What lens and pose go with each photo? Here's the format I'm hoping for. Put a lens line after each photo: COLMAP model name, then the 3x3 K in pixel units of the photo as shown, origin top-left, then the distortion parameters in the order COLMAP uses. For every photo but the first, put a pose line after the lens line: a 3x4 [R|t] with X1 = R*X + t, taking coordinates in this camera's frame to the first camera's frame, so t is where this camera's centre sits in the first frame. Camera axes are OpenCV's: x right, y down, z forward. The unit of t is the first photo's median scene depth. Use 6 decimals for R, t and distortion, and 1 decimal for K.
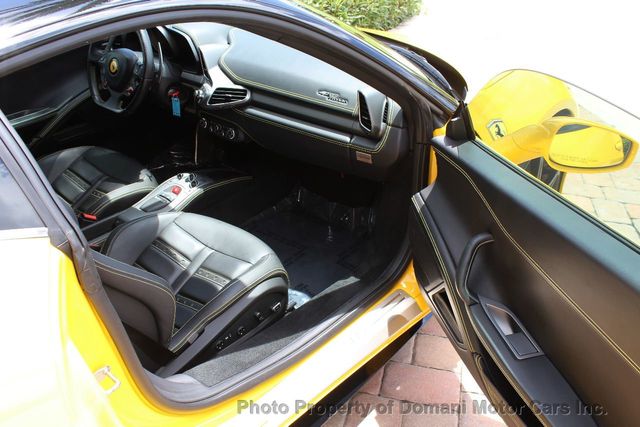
lens RADIAL K [[598.4, 0, 320.0], [0, 598.4, 213.5], [0, 0, 1]] dist [-0.135321, 0.000634]
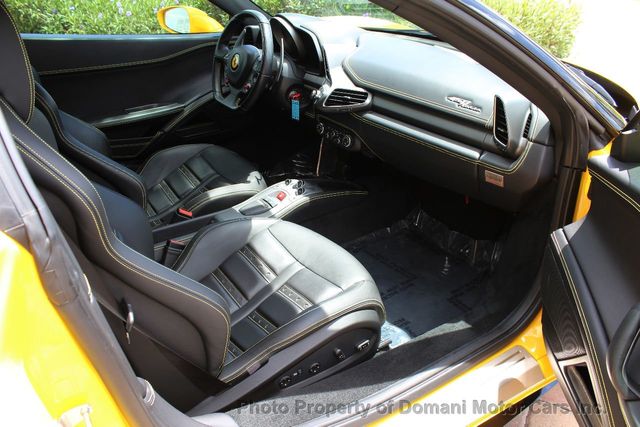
lens RADIAL K [[531.6, 0, 310.4], [0, 531.6, 213.2], [0, 0, 1]] dist [-0.157500, 0.131699]
pose [[0.958236, 0.115288, -0.261709, 0.023718], [-0.126332, 0.991655, -0.025714, 0.002914], [0.256561, 0.057702, 0.964804, 0.239636]]
